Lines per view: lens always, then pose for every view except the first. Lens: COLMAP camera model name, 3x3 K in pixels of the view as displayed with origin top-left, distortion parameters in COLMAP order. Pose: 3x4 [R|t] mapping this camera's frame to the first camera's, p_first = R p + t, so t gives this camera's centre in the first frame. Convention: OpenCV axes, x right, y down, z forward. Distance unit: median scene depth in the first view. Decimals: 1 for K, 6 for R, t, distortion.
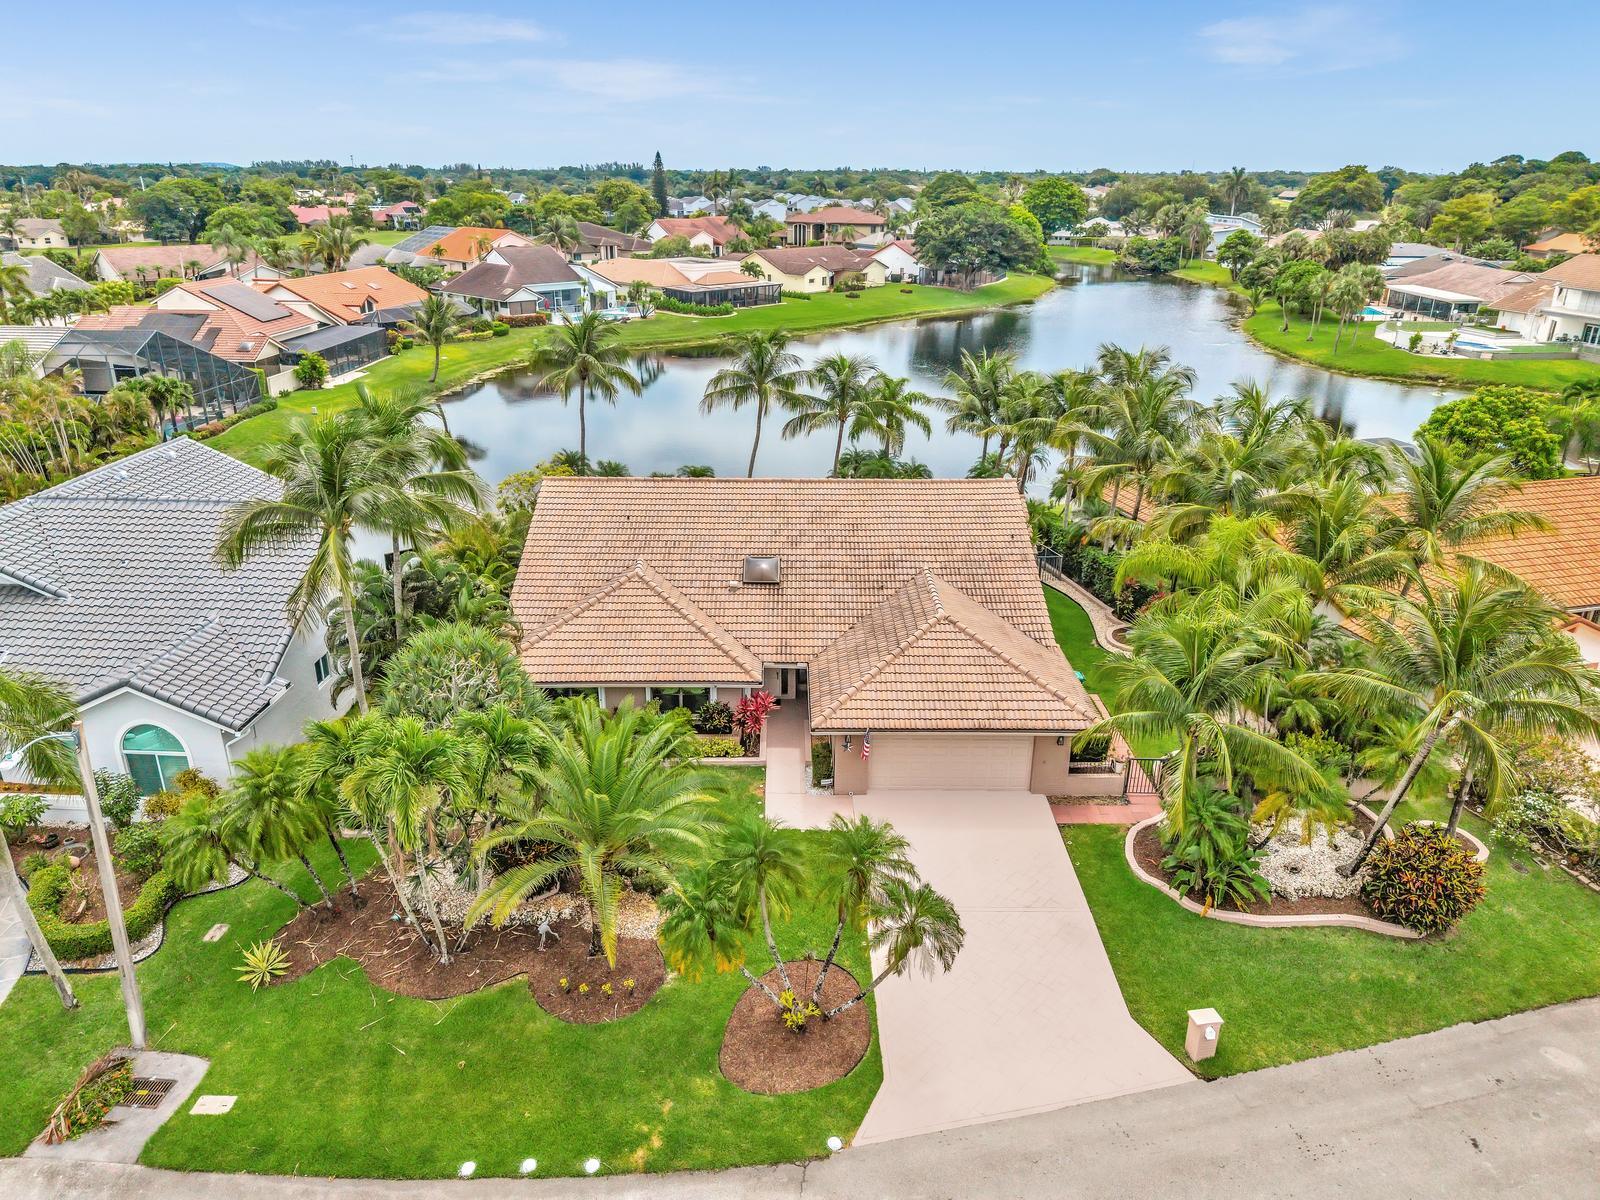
lens RADIAL K [[1078.7, 0, 800.0], [0, 1078.7, 600.0], [0, 0, 1]] dist [0.004121, 0.003651]
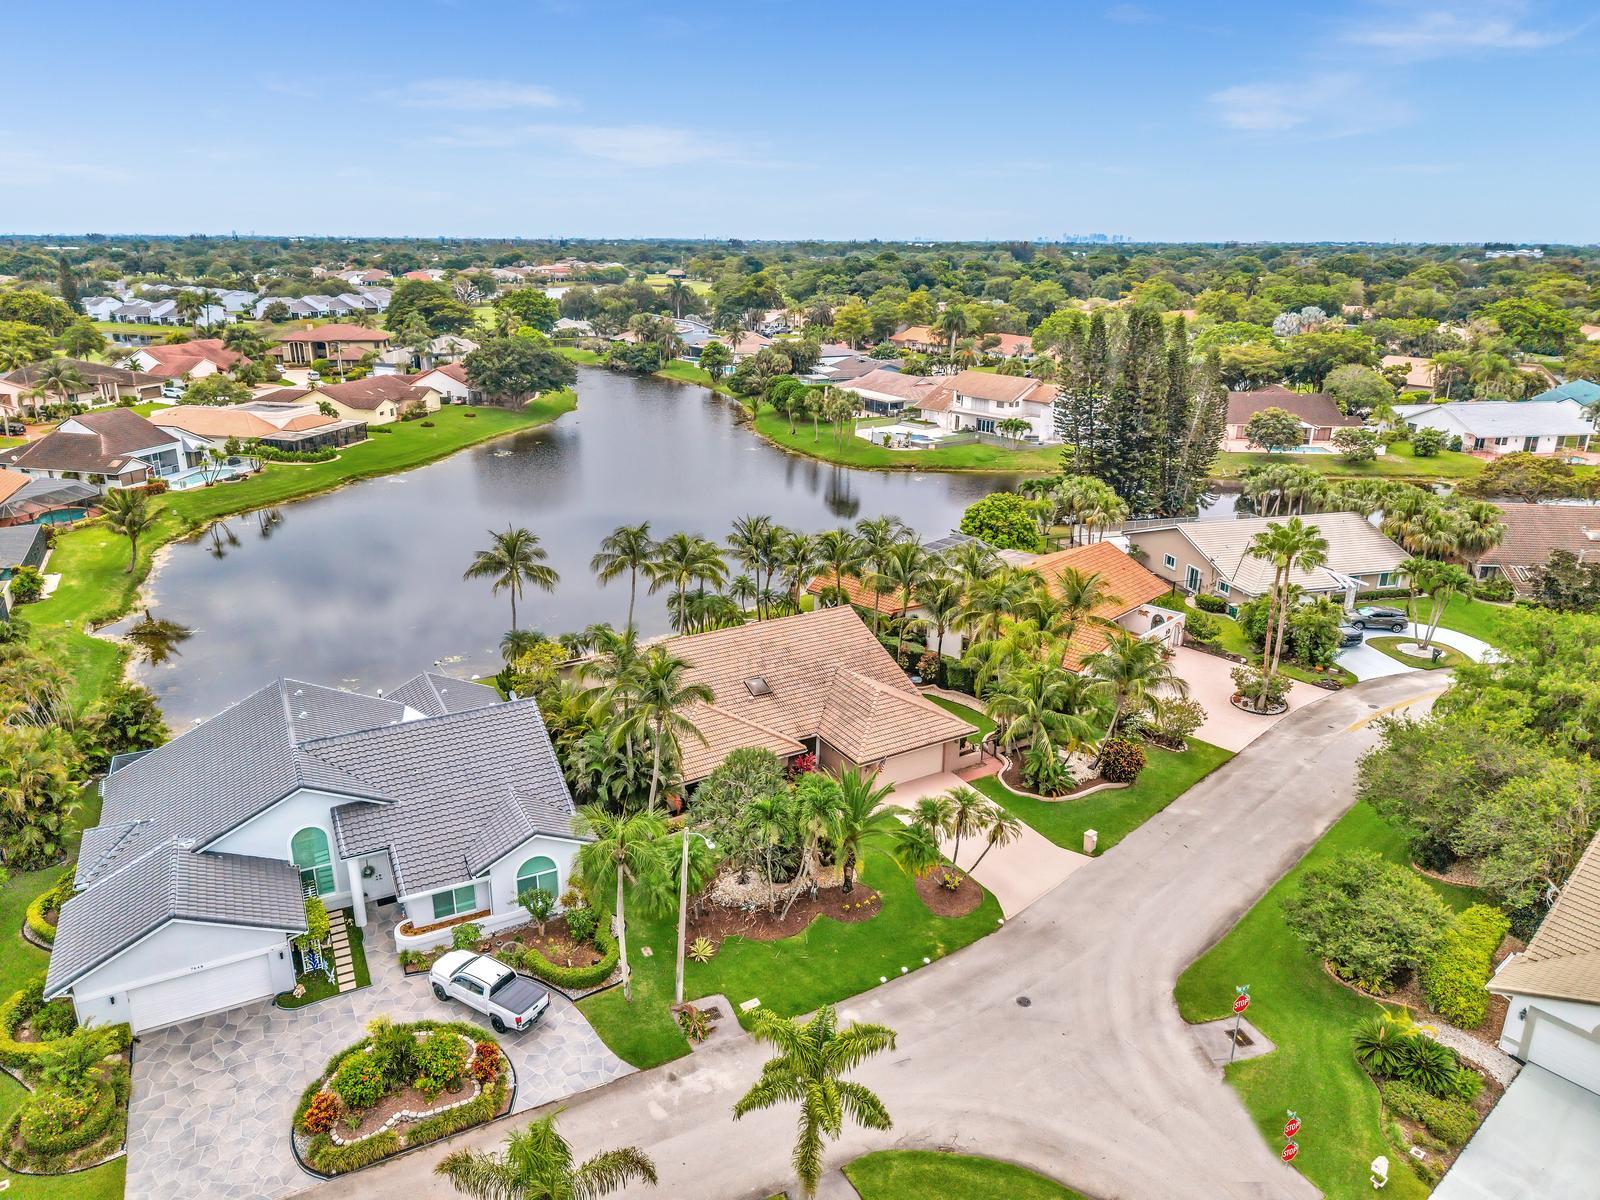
lens RADIAL K [[1066.9, 0, 800.0], [0, 1066.9, 600.0], [0, 0, 1]] dist [0.057356, -0.069708]
pose [[0.856791, -0.164835, 0.488609, -0.592753], [0.187498, 0.982262, 0.002588, -0.118153], [-0.480368, 0.089396, 0.872499, -0.386428]]
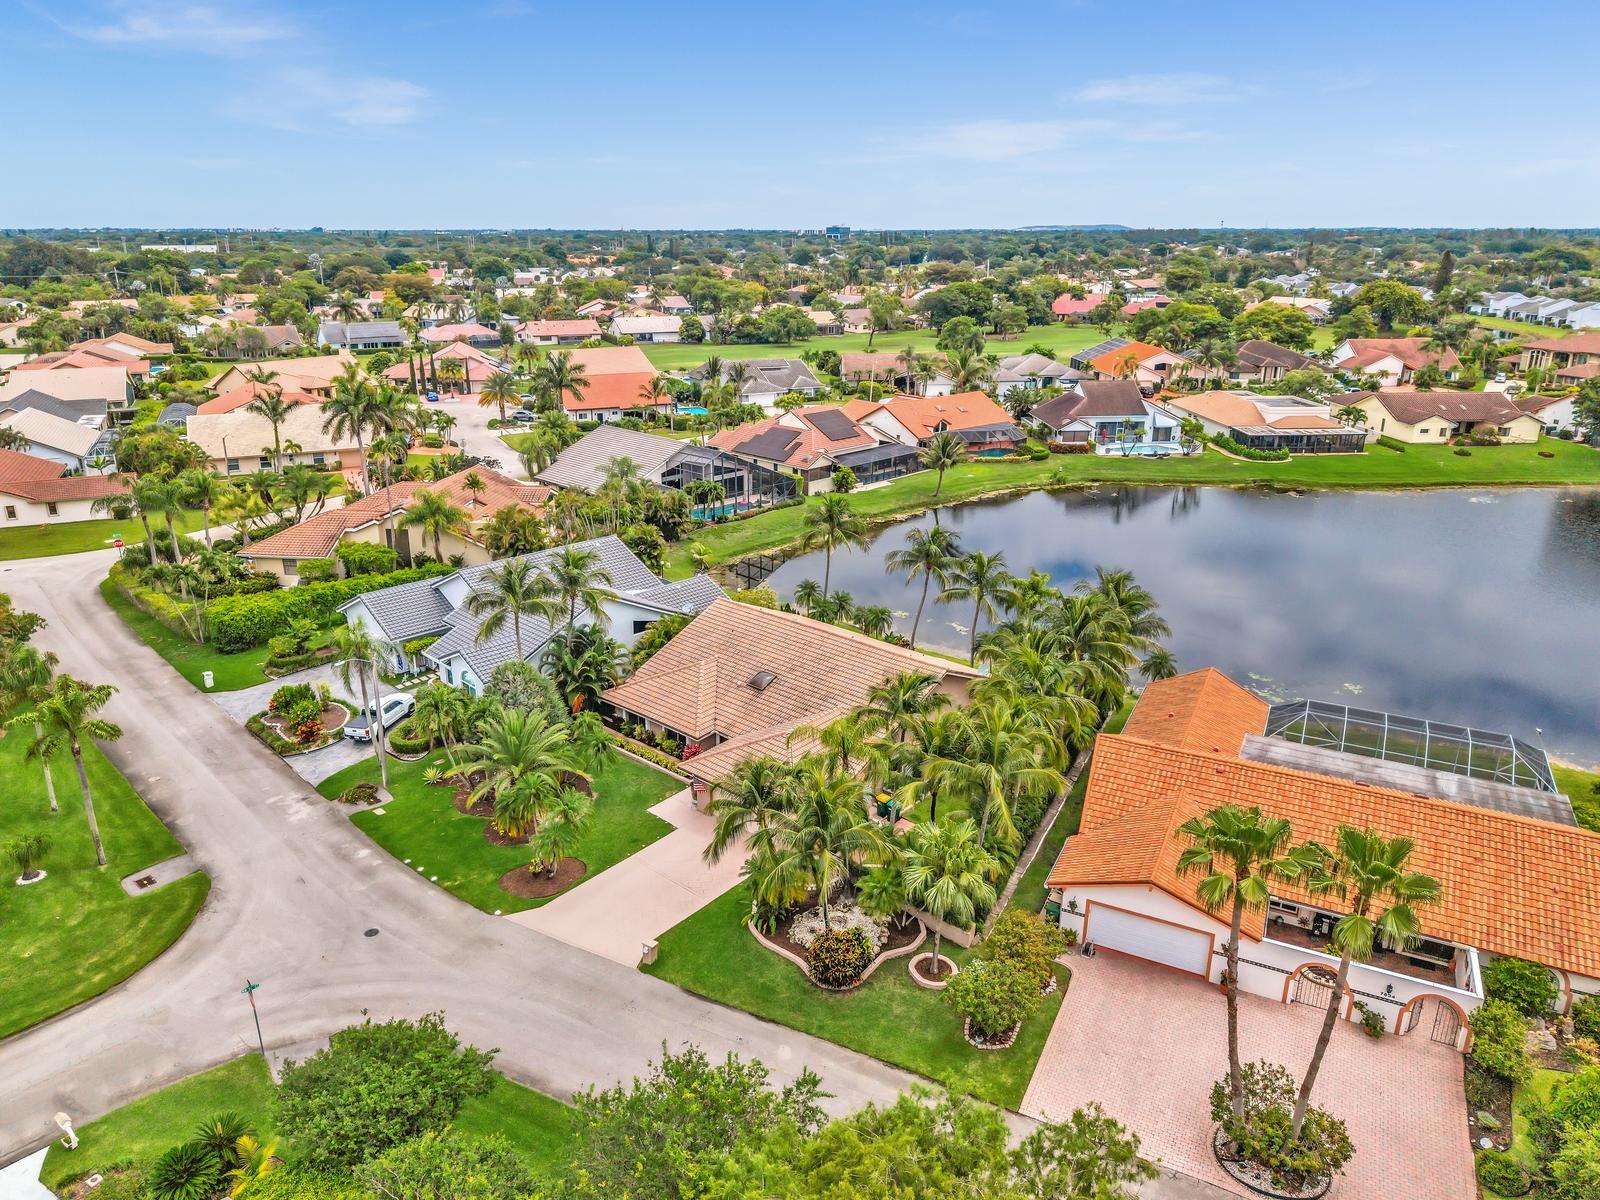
lens RADIAL K [[1099.6, 0, 790.0], [0, 1099.6, 596.5], [0, 0, 1]] dist [0.088402, -0.117352]
pose [[0.735227, 0.209352, -0.644681, 0.830403], [-0.244791, 0.968927, 0.035474, -0.175309], [0.632075, 0.131730, 0.763628, -0.233004]]
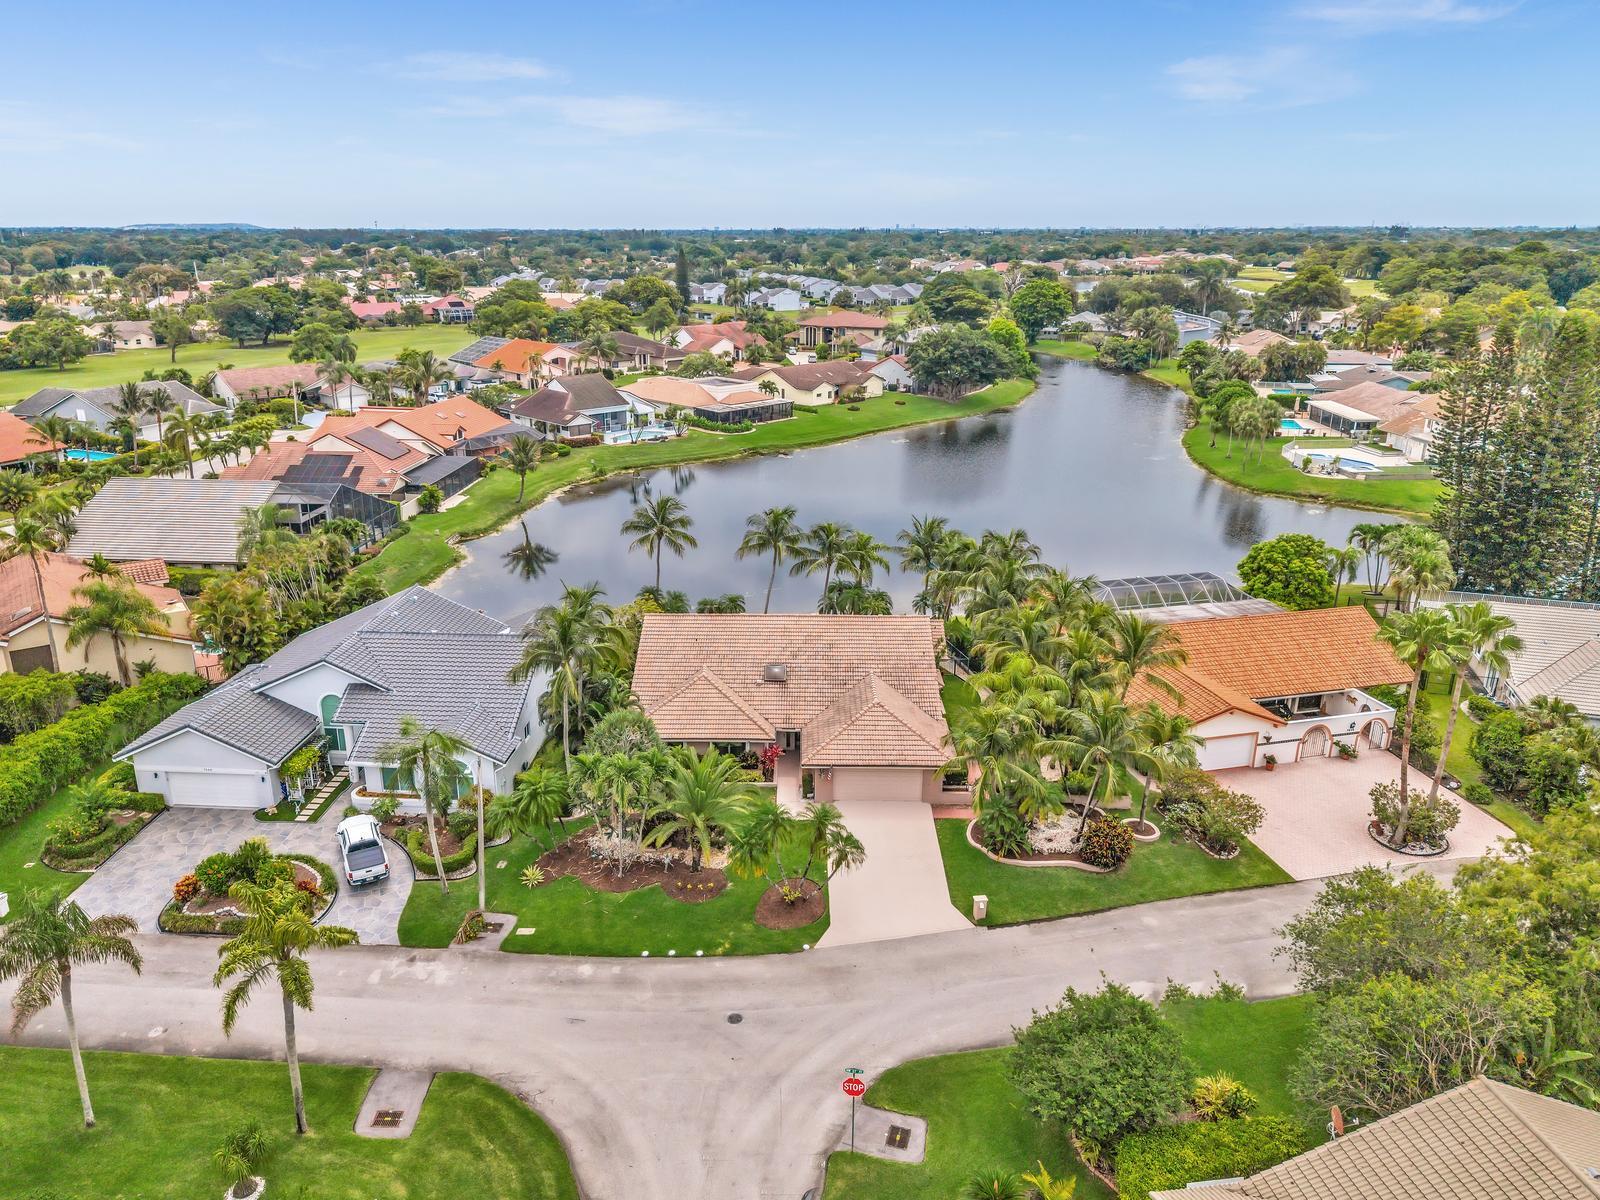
lens RADIAL K [[1099.6, 0, 790.0], [0, 1099.6, 596.5], [0, 0, 1]] dist [0.088402, -0.117352]
pose [[0.999756, 0.002377, -0.021968, 0.020366], [-0.003538, 0.998591, -0.052954, -0.044768], [0.021811, 0.053019, 0.998355, -0.581308]]
